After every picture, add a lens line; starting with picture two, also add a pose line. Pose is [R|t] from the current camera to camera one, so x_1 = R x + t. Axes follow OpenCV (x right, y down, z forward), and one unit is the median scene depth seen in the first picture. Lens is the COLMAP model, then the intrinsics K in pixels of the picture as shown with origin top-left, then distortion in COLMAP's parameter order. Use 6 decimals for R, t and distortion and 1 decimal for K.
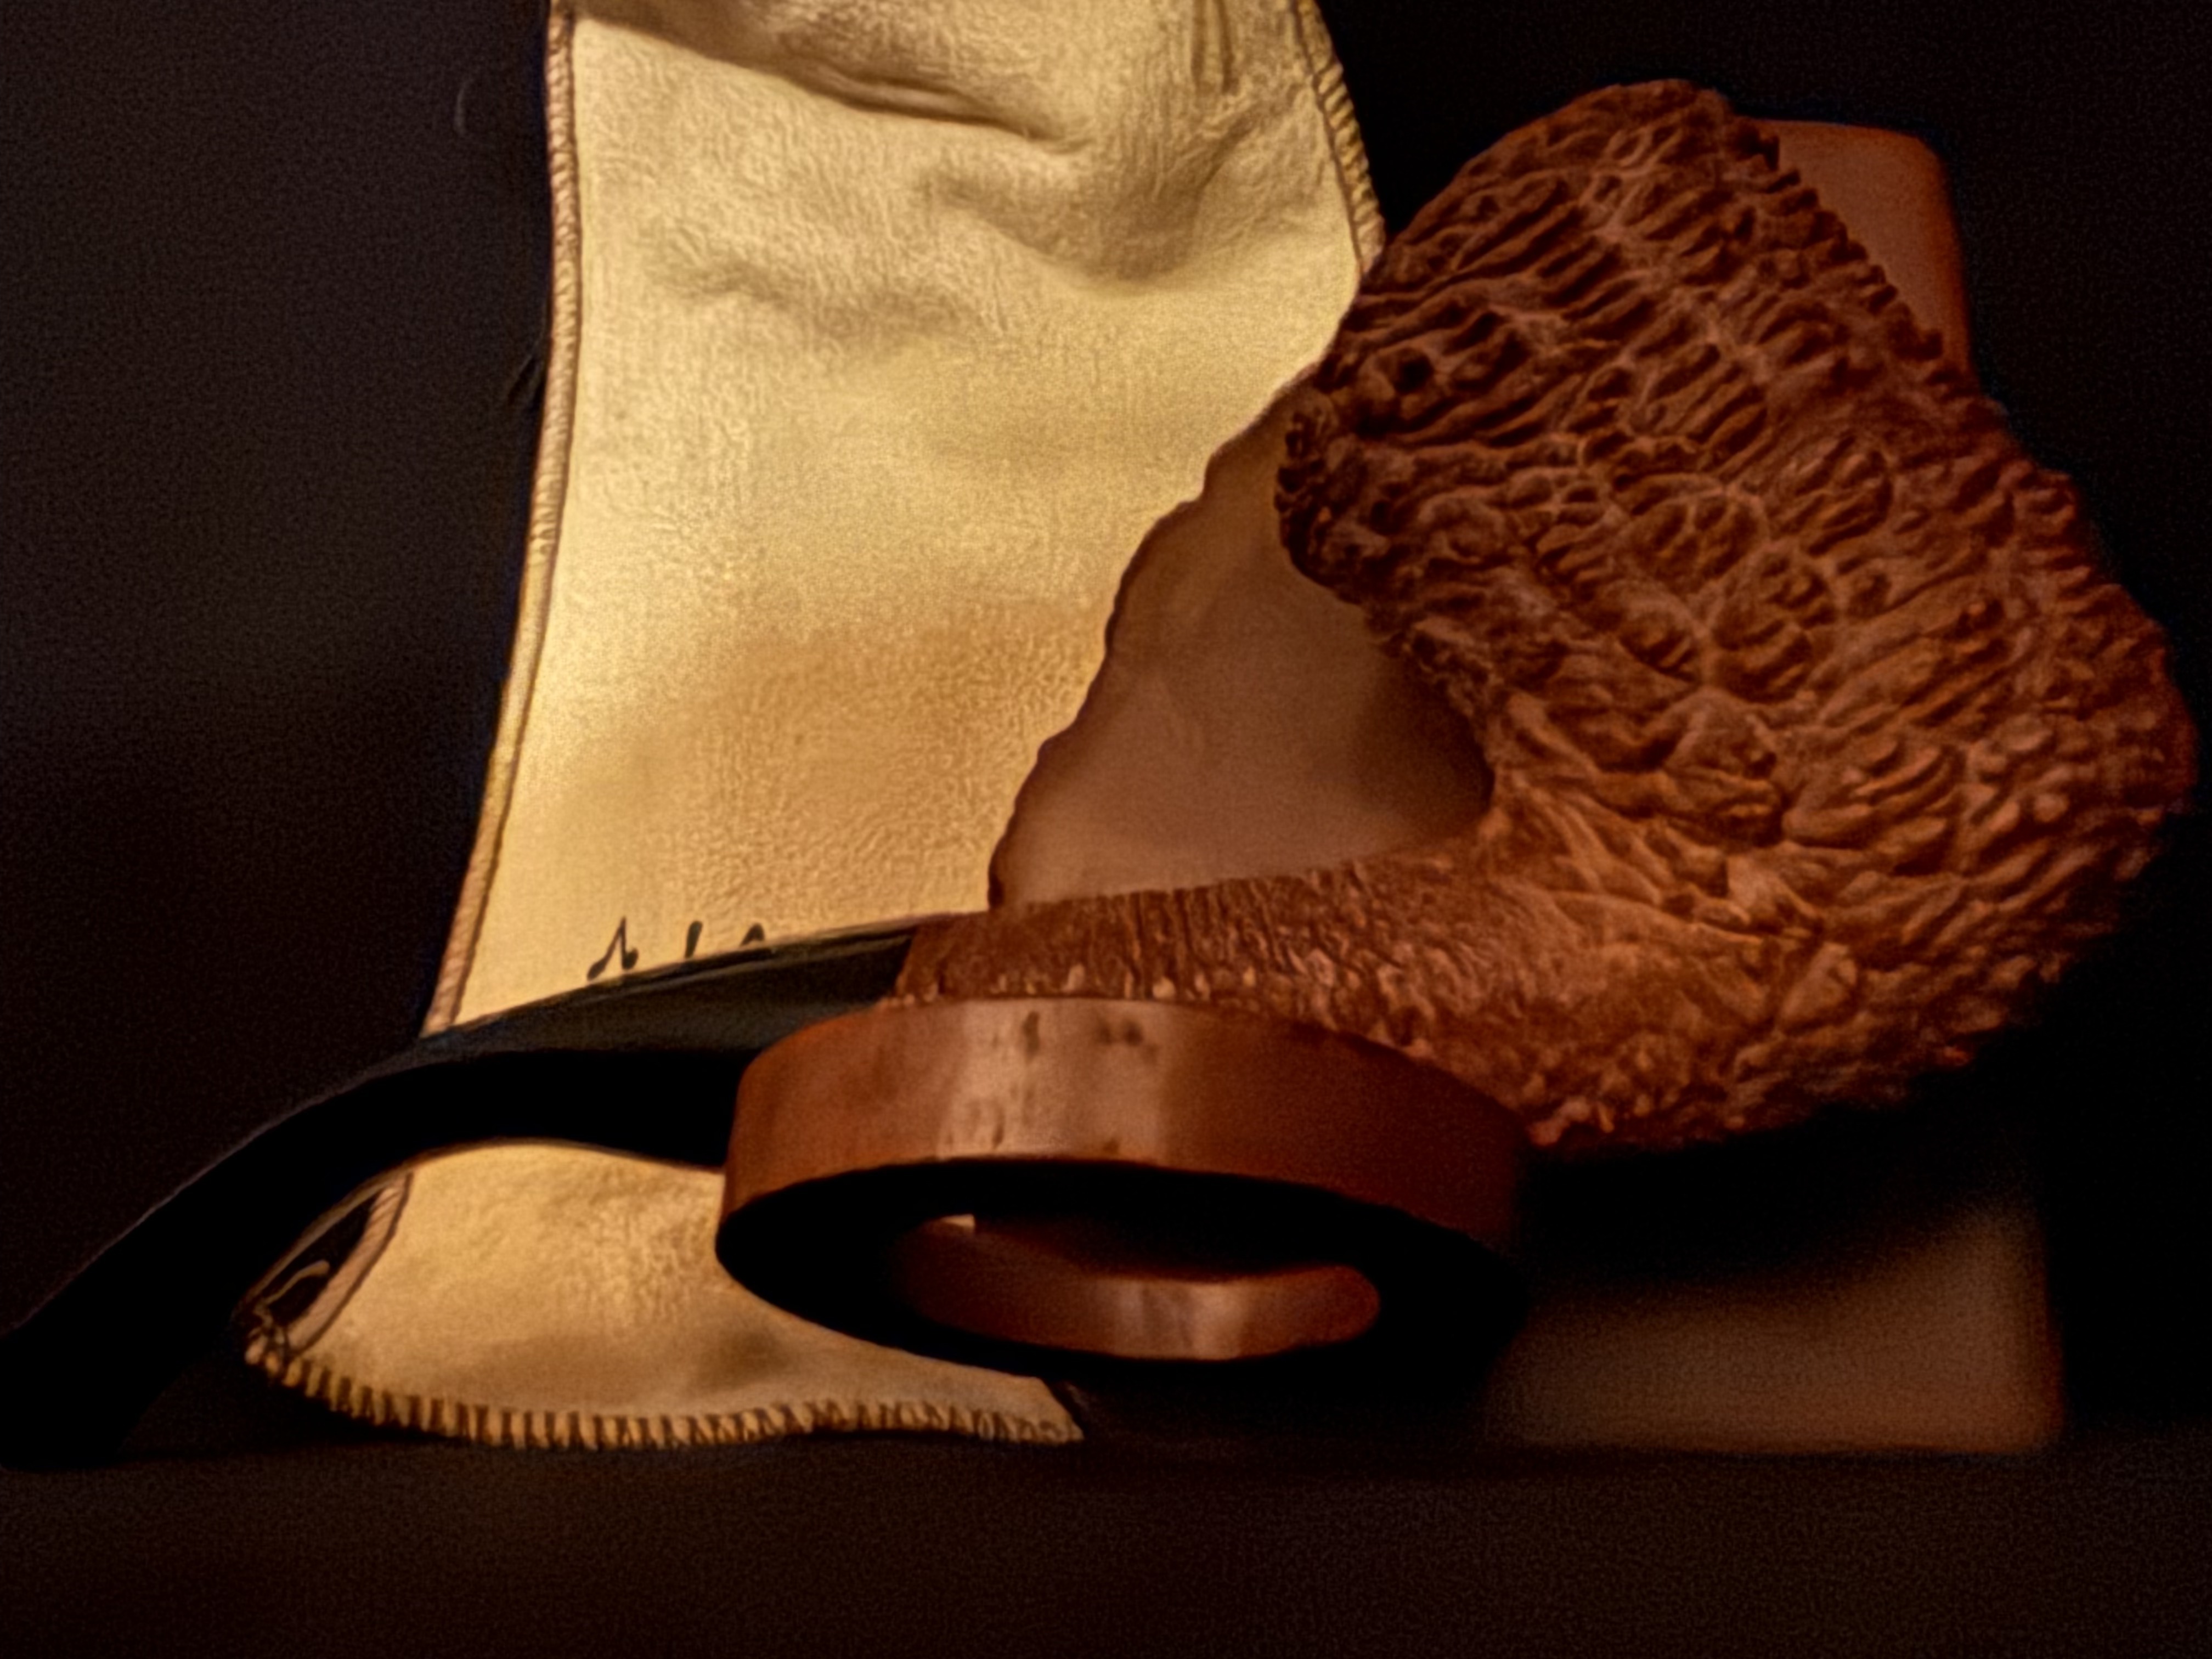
lens RADIAL K [[2640.9, 0, 1351.5], [0, 2640.9, 822.5], [0, 0, 1]] dist [0.008530, 0.012547]
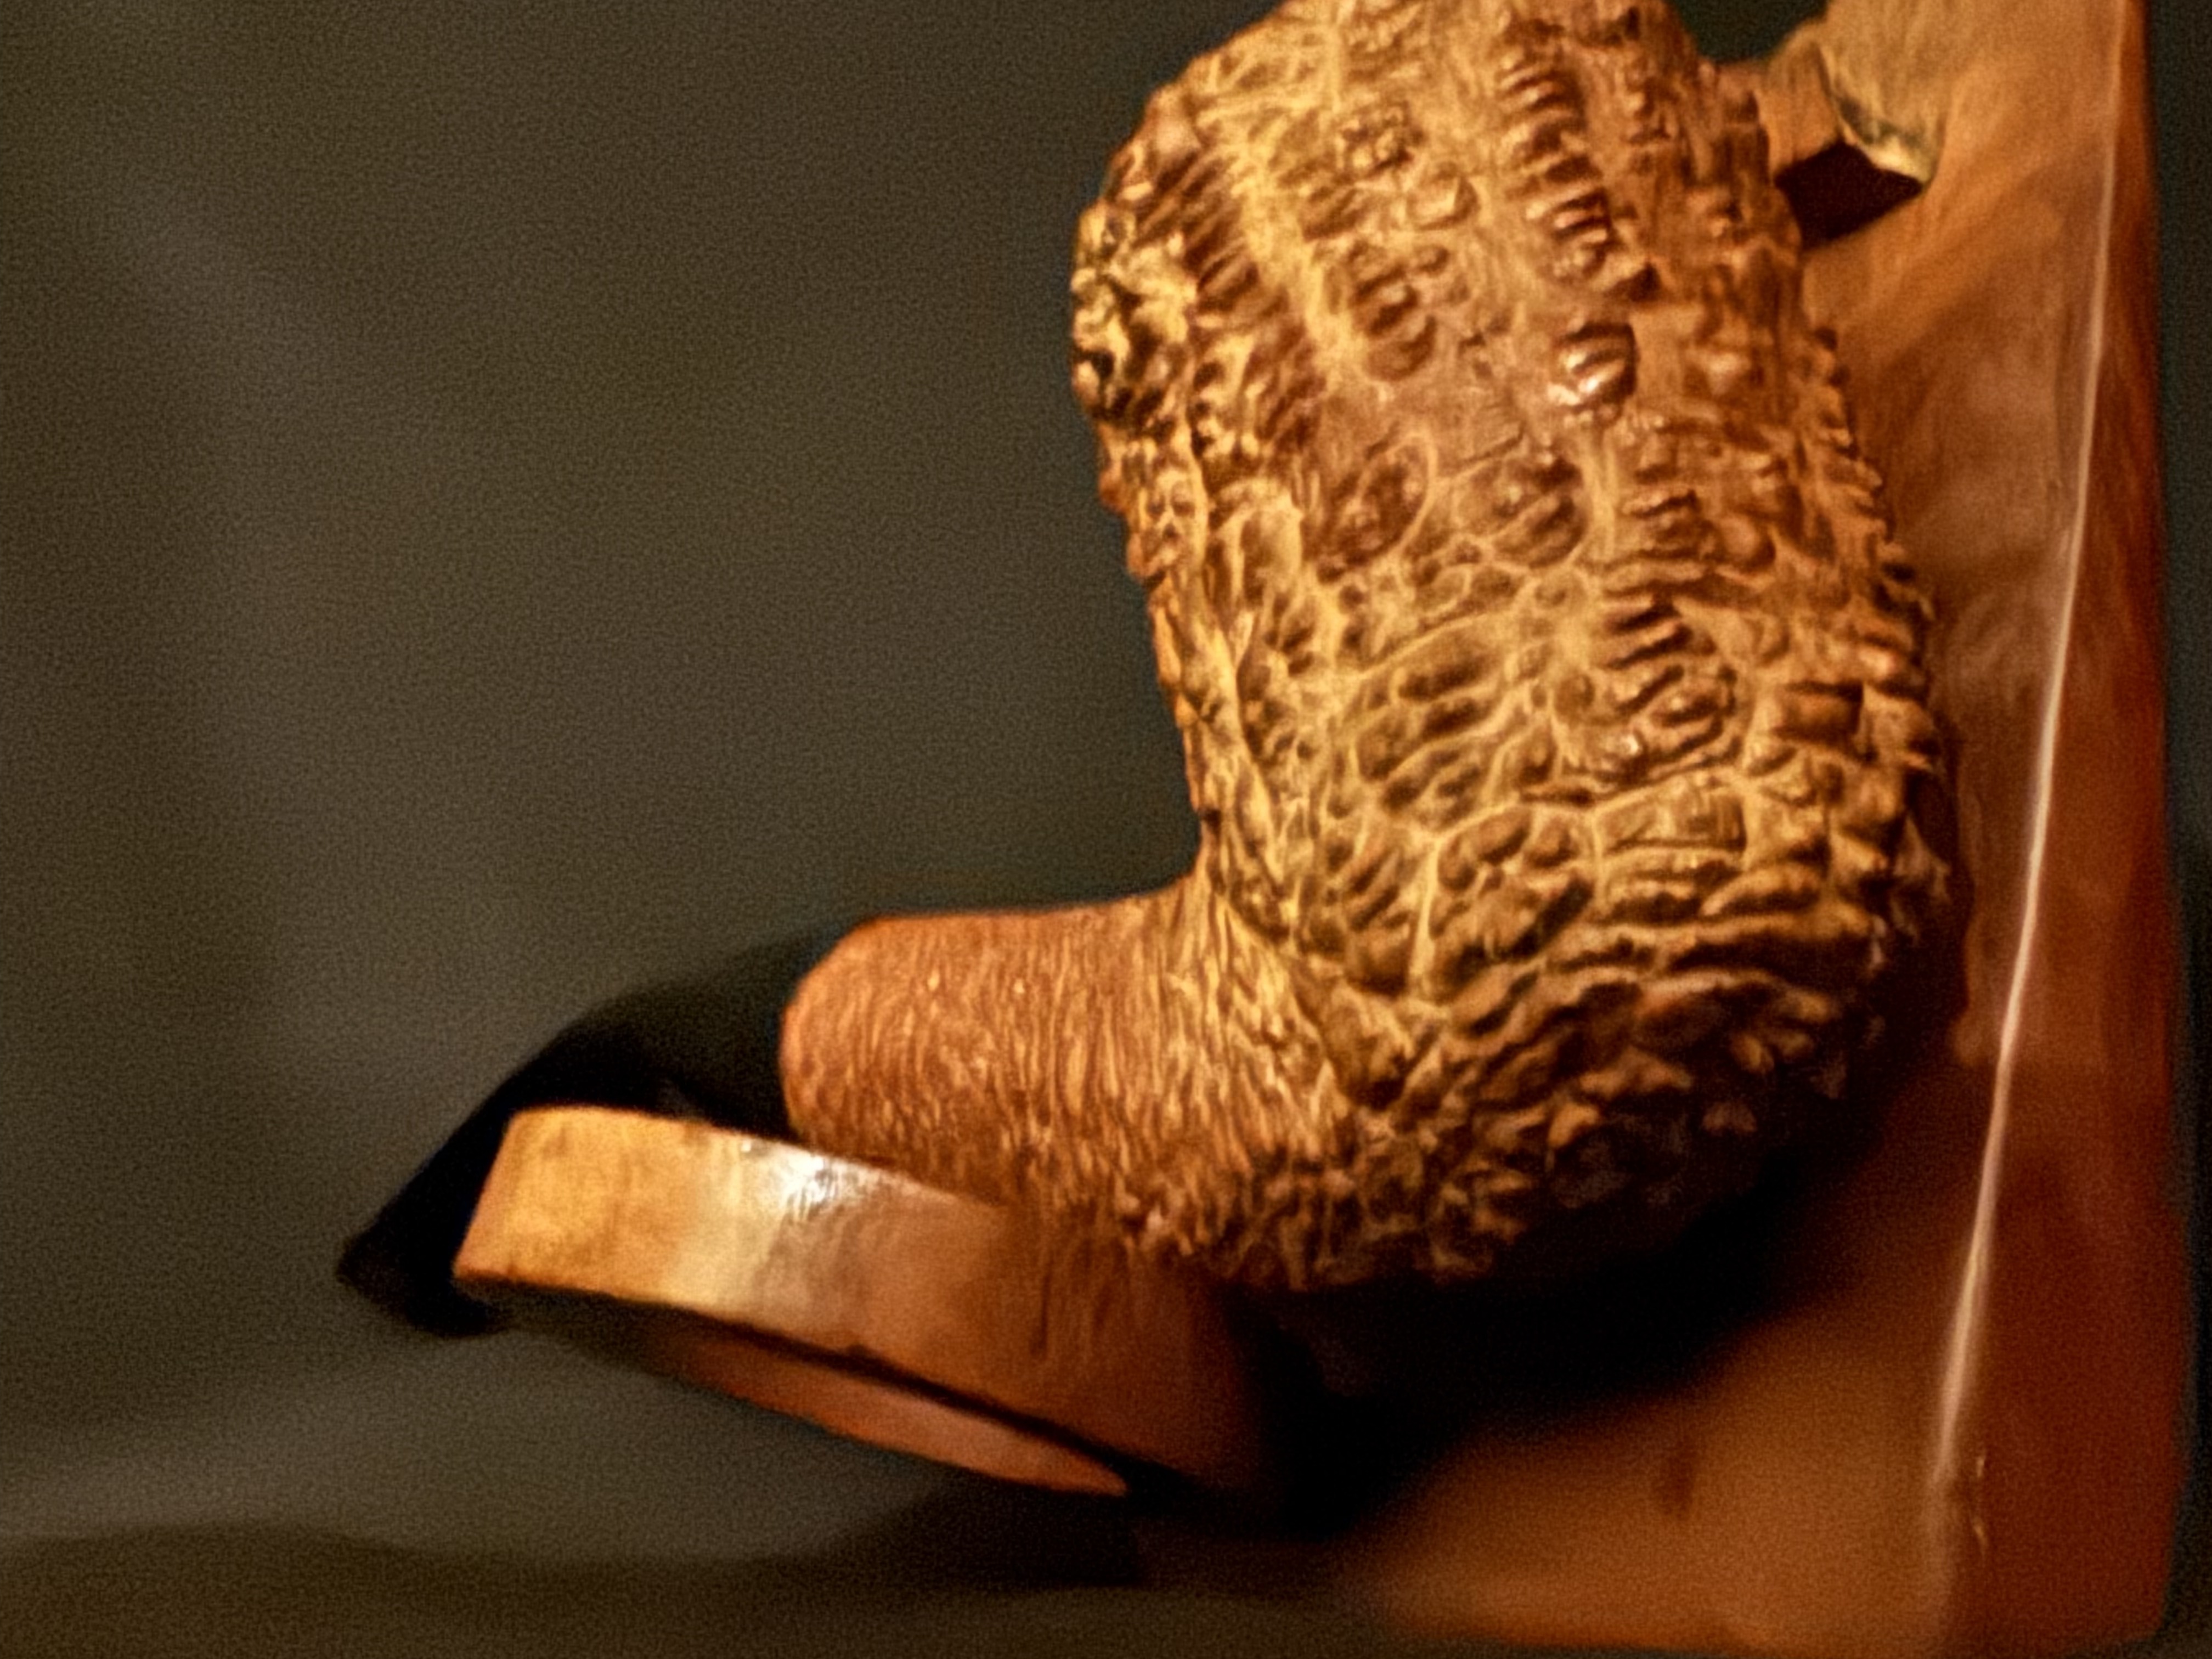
lens RADIAL K [[2640.9, 0, 1351.5], [0, 2640.9, 822.5], [0, 0, 1]] dist [0.008530, 0.012547]
pose [[0.814370, 0.041750, -0.578842, 0.625177], [0.004571, 0.996917, 0.078336, -0.088945], [0.580328, -0.066440, 0.811668, 0.339536]]
